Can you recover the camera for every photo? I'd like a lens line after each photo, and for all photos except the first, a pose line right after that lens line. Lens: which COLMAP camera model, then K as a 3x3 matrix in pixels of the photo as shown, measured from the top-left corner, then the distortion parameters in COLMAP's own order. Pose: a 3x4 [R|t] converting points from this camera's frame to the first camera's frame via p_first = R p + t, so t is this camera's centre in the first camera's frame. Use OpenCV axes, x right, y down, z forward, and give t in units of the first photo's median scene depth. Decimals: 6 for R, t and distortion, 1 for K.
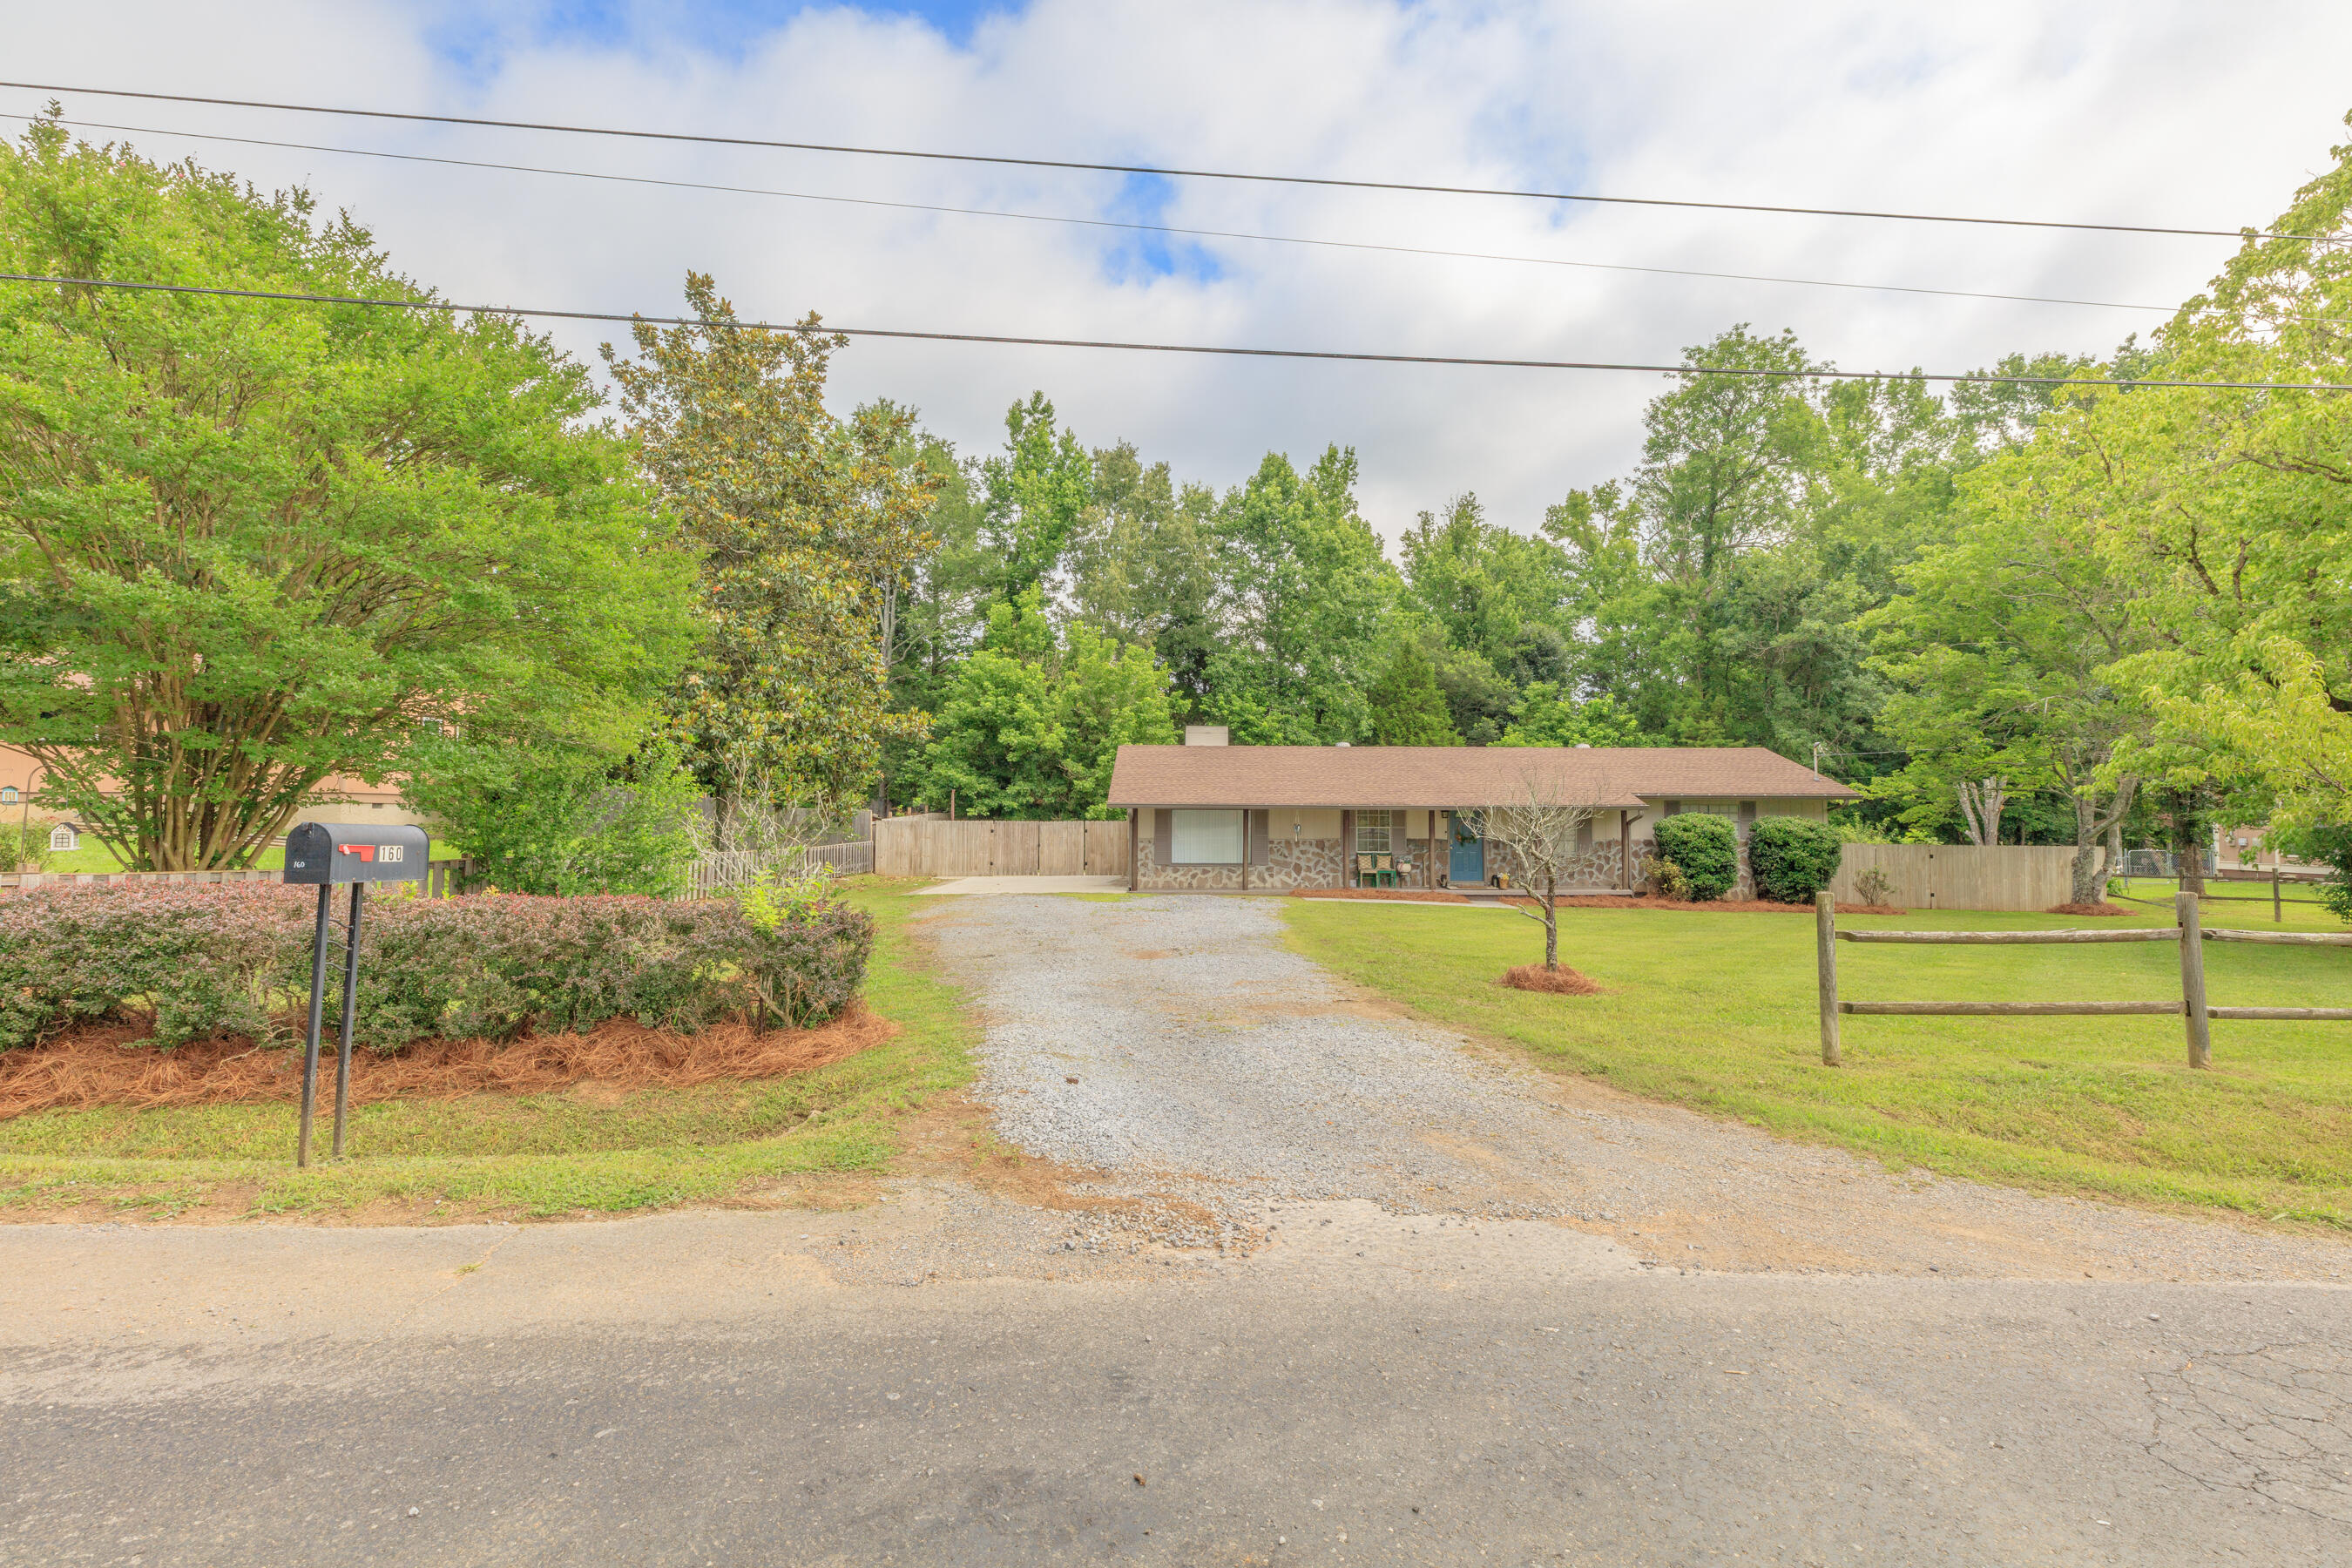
lens RADIAL K [[1066.4, 0, 1195.6], [0, 1066.4, 767.5], [0, 0, 1]] dist [0.000195, 0.000276]
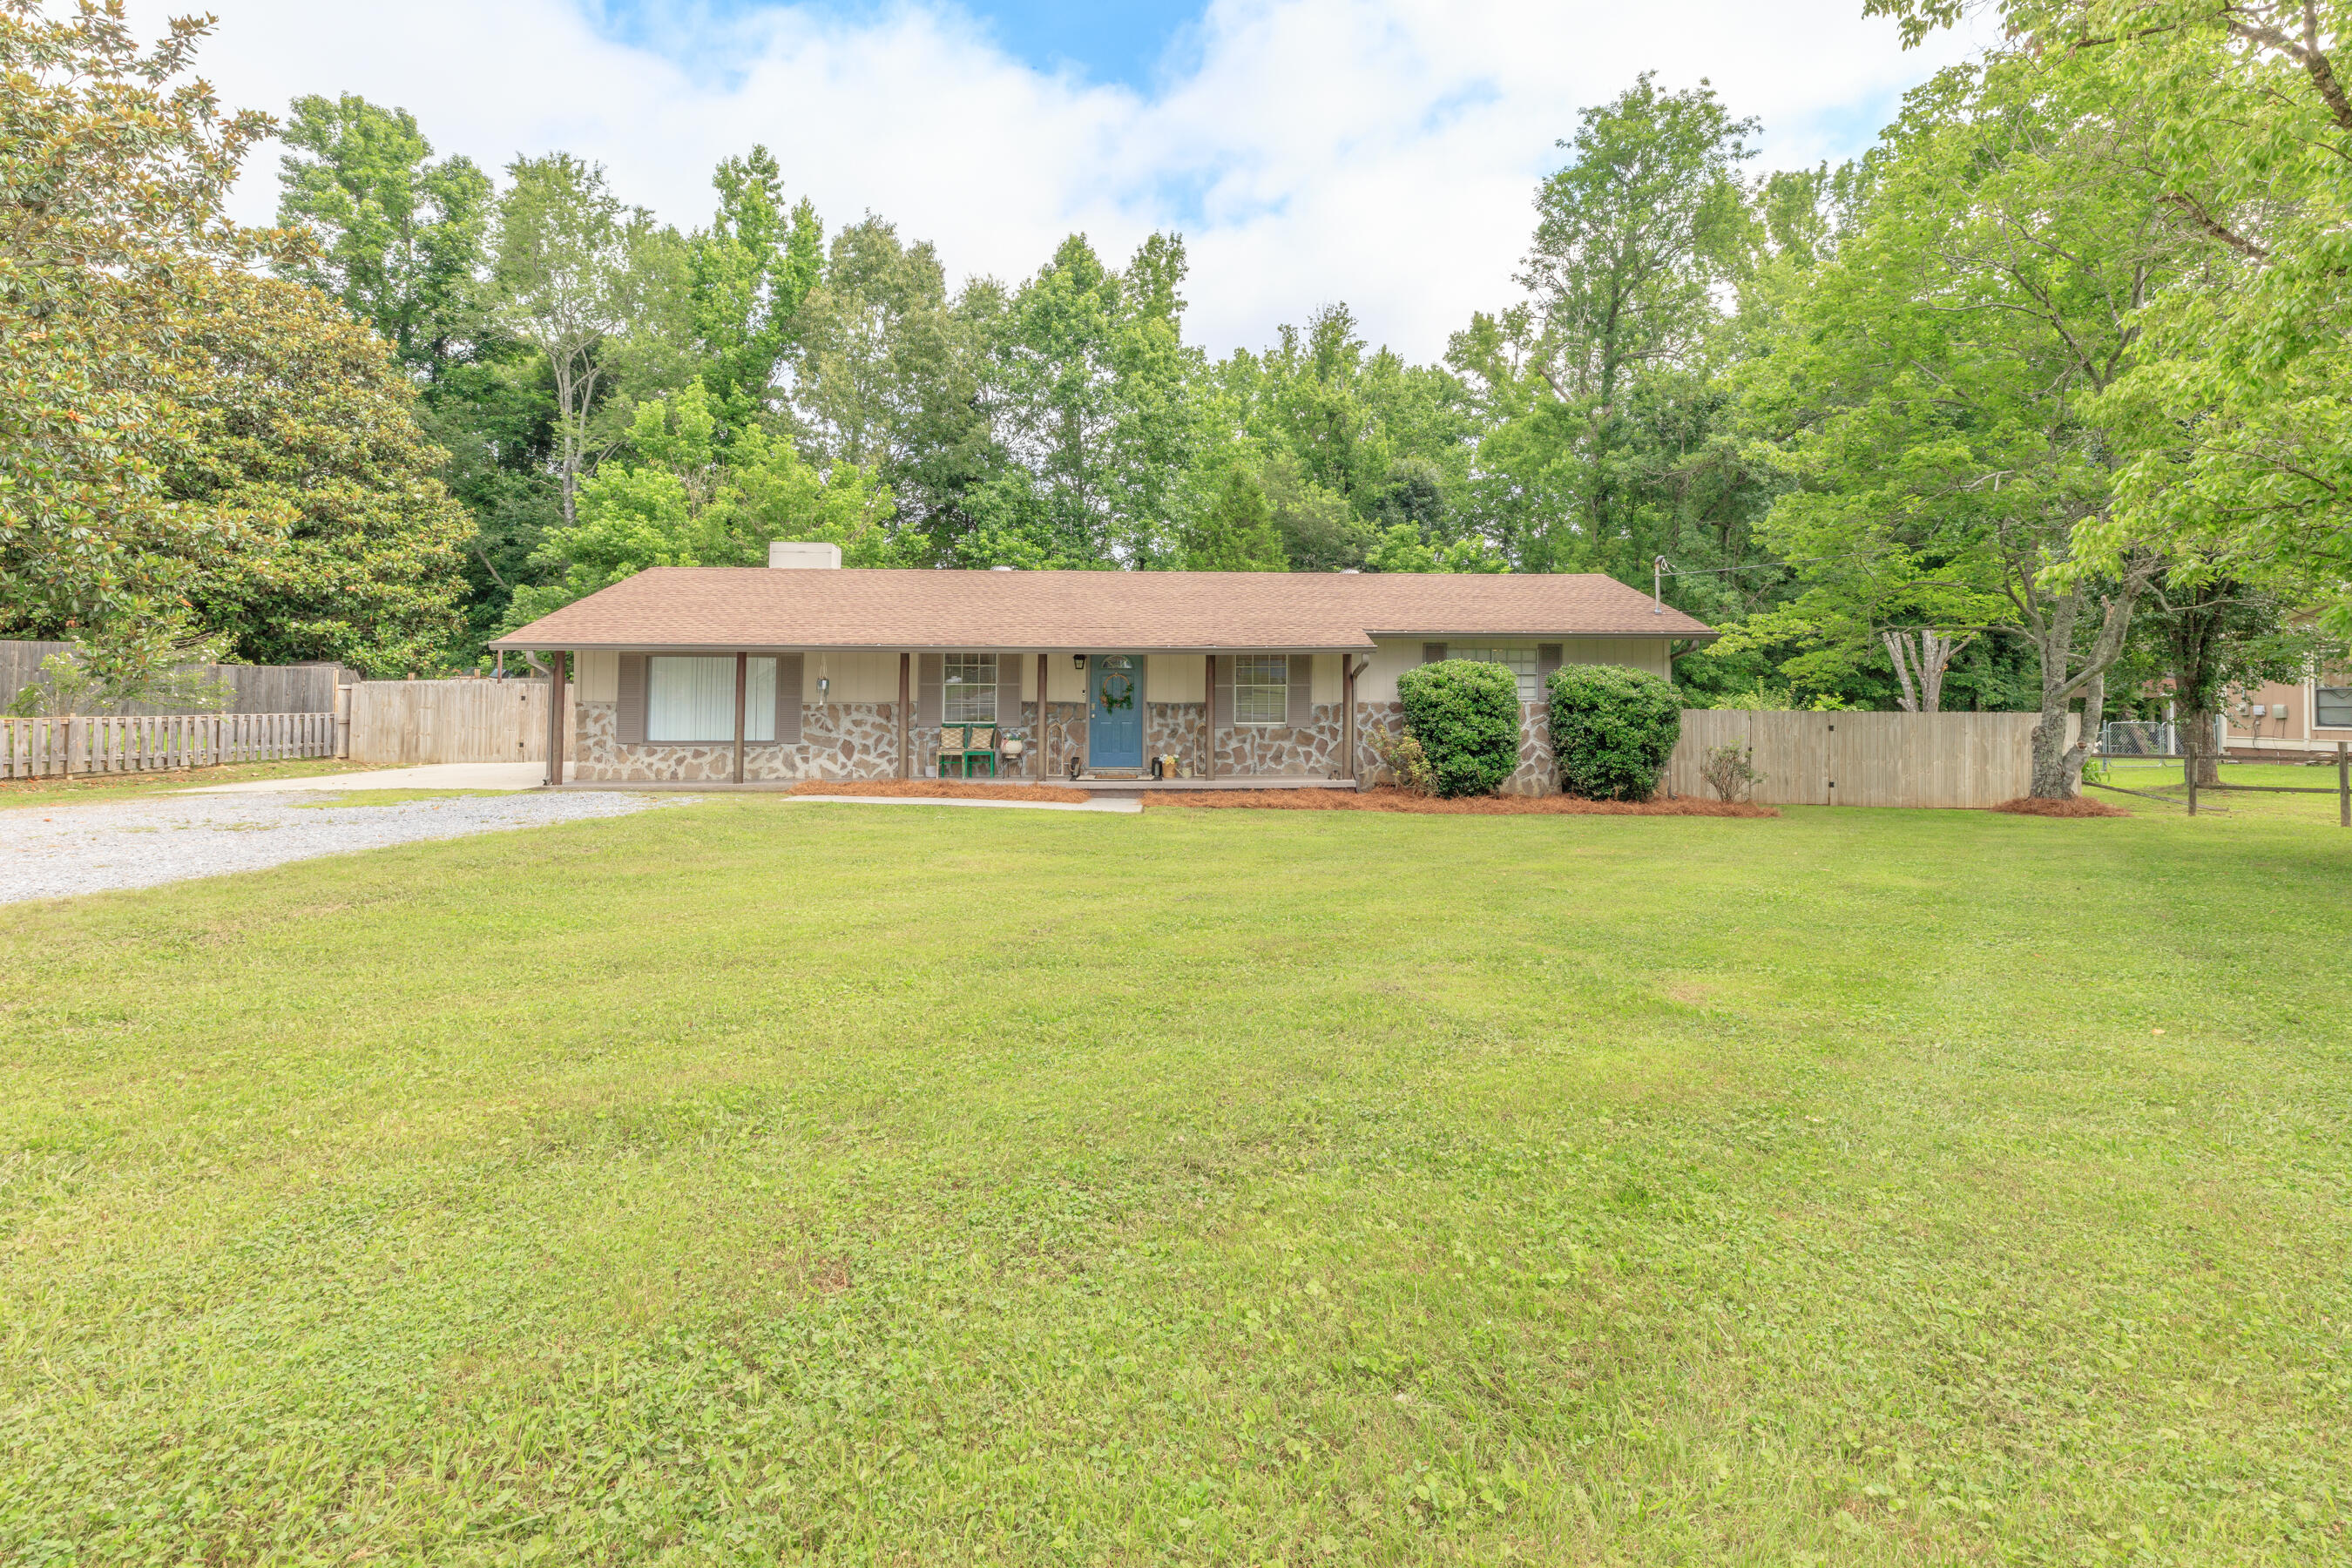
lens RADIAL K [[1079.8, 0, 1203.4], [0, 1079.8, 685.9], [0, 0, 1]] dist [0.001063, 0.000162]
pose [[0.999538, -0.001641, 0.030337, 0.262413], [0.000707, 0.999526, 0.030784, 0.034053], [-0.030373, -0.030748, 0.999066, 0.317116]]
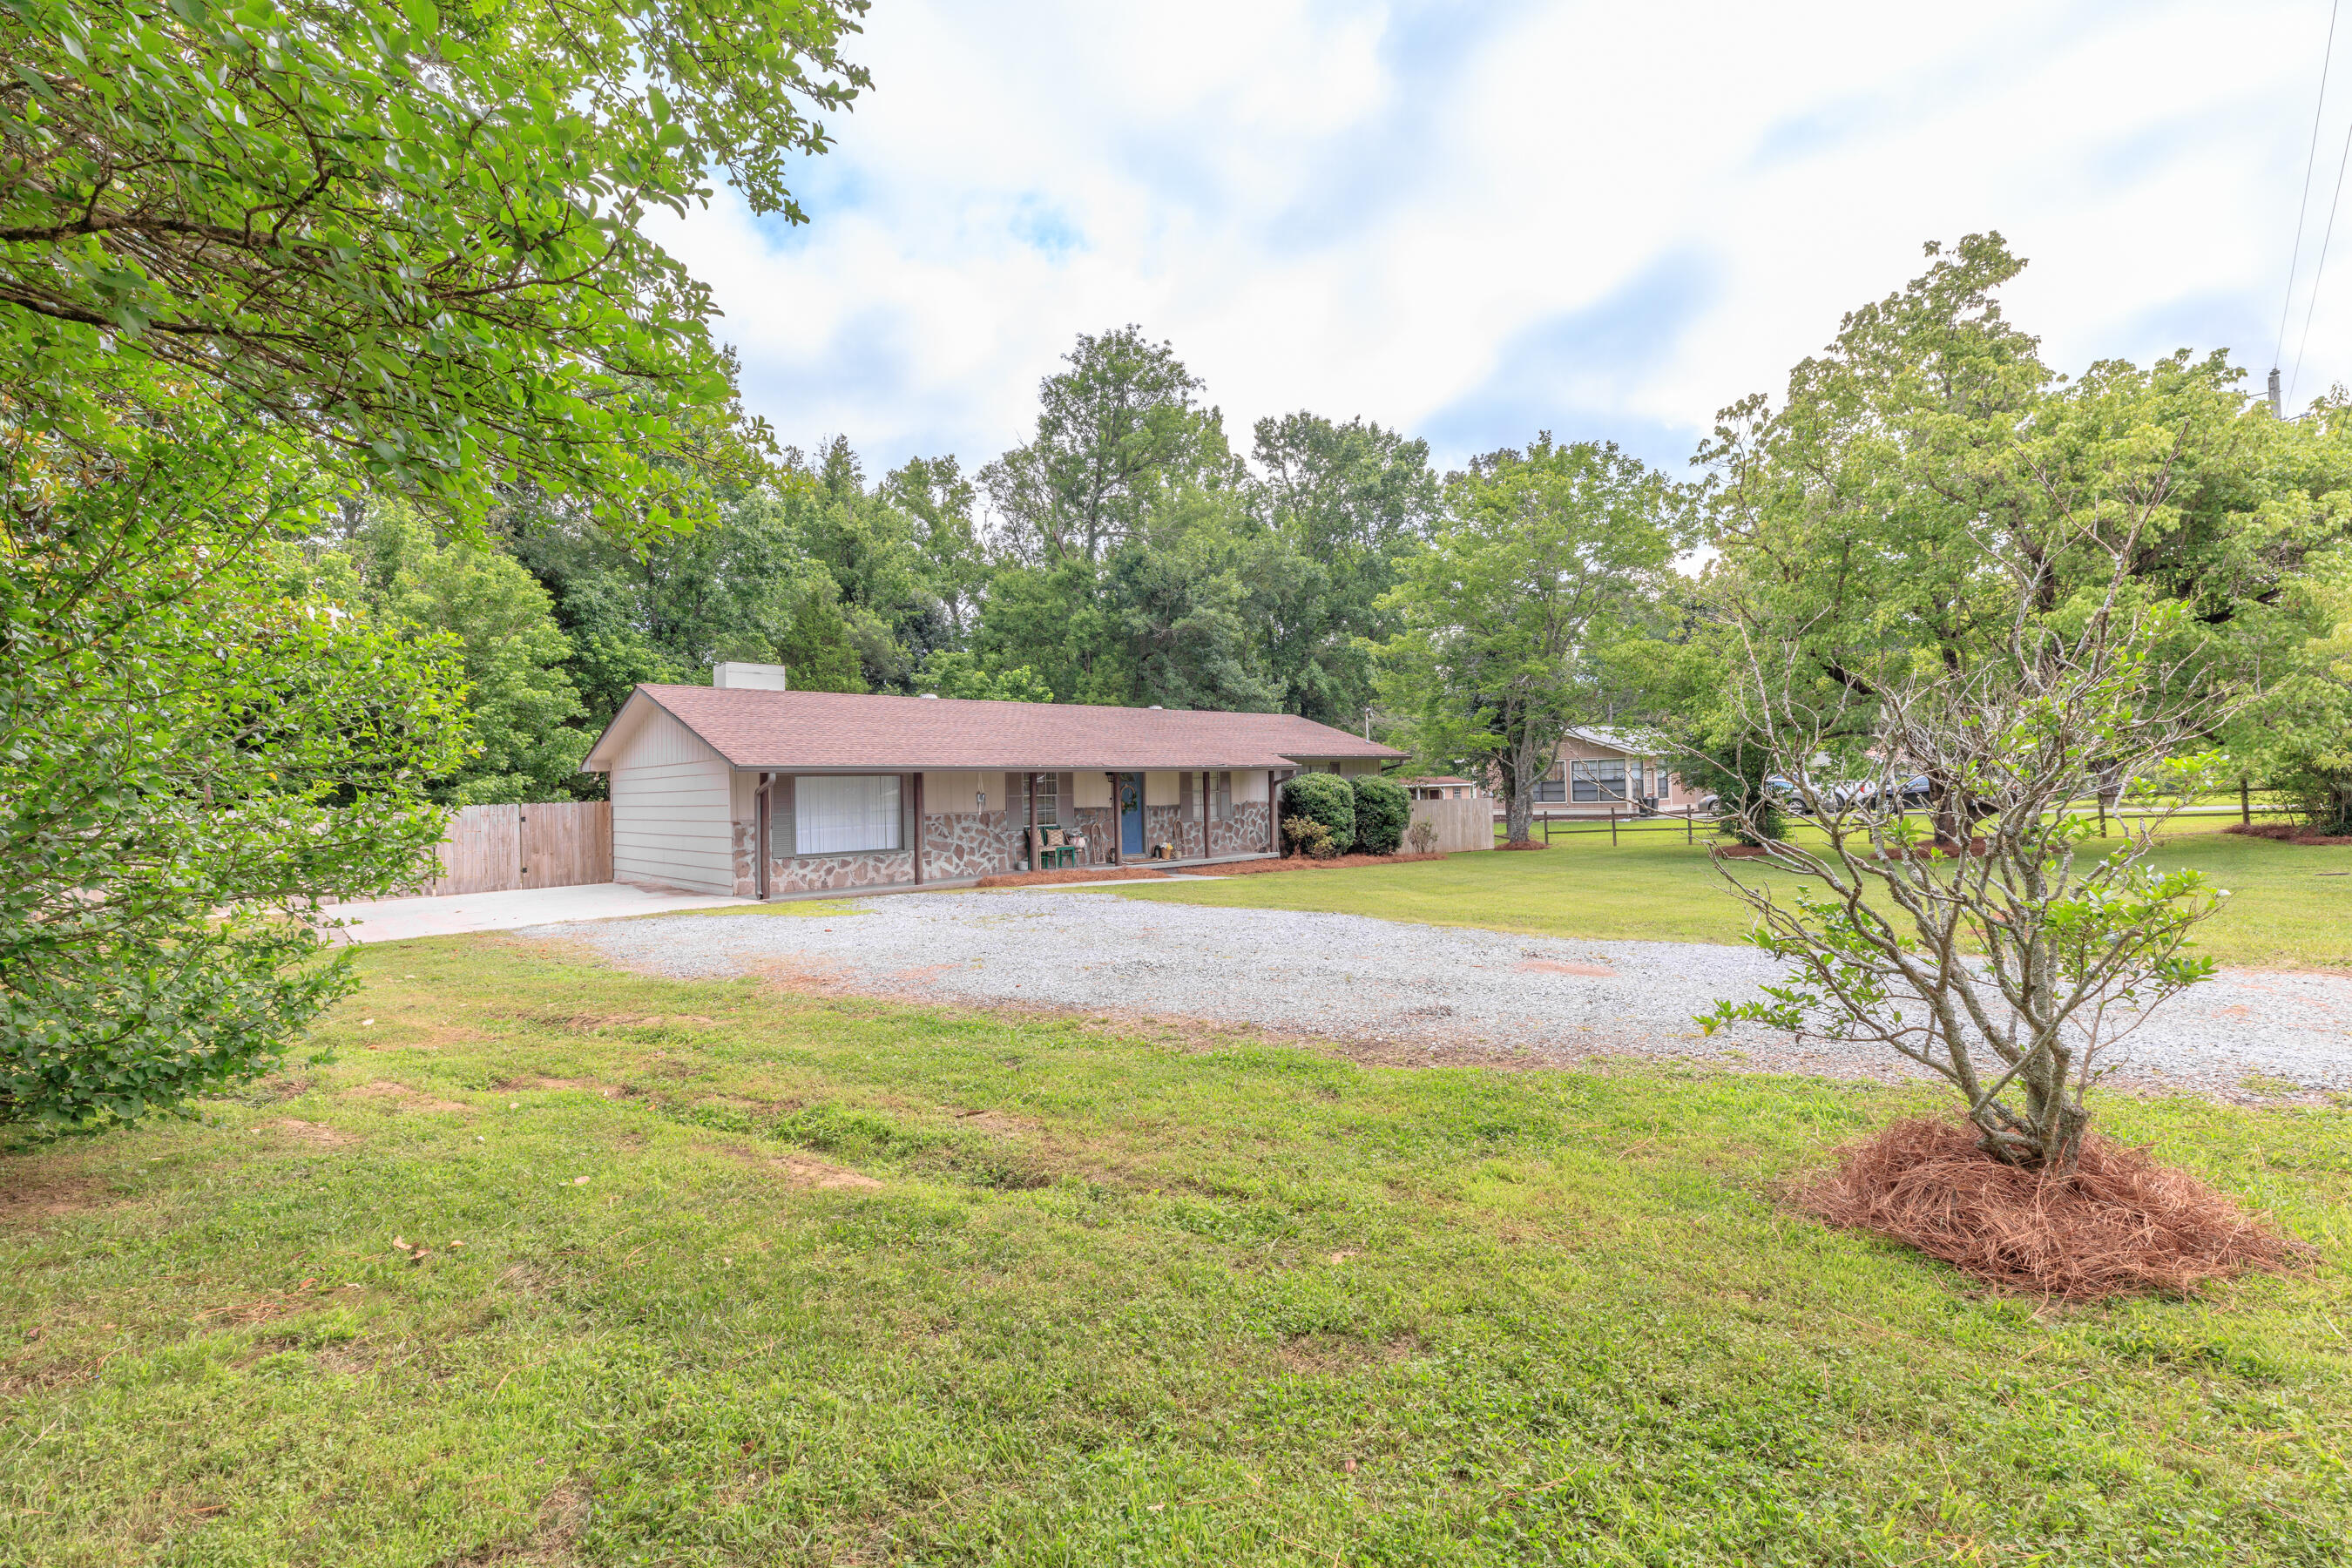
lens RADIAL K [[1059.5, 0, 1201.4], [0, 1059.5, 766.8], [0, 0, 1]] dist [0.000603, 0.000143]
pose [[0.736652, -0.006251, 0.676243, -0.263095], [-0.000996, 0.999946, 0.010329, 0.023734], [-0.676271, -0.008283, 0.736606, 0.294667]]
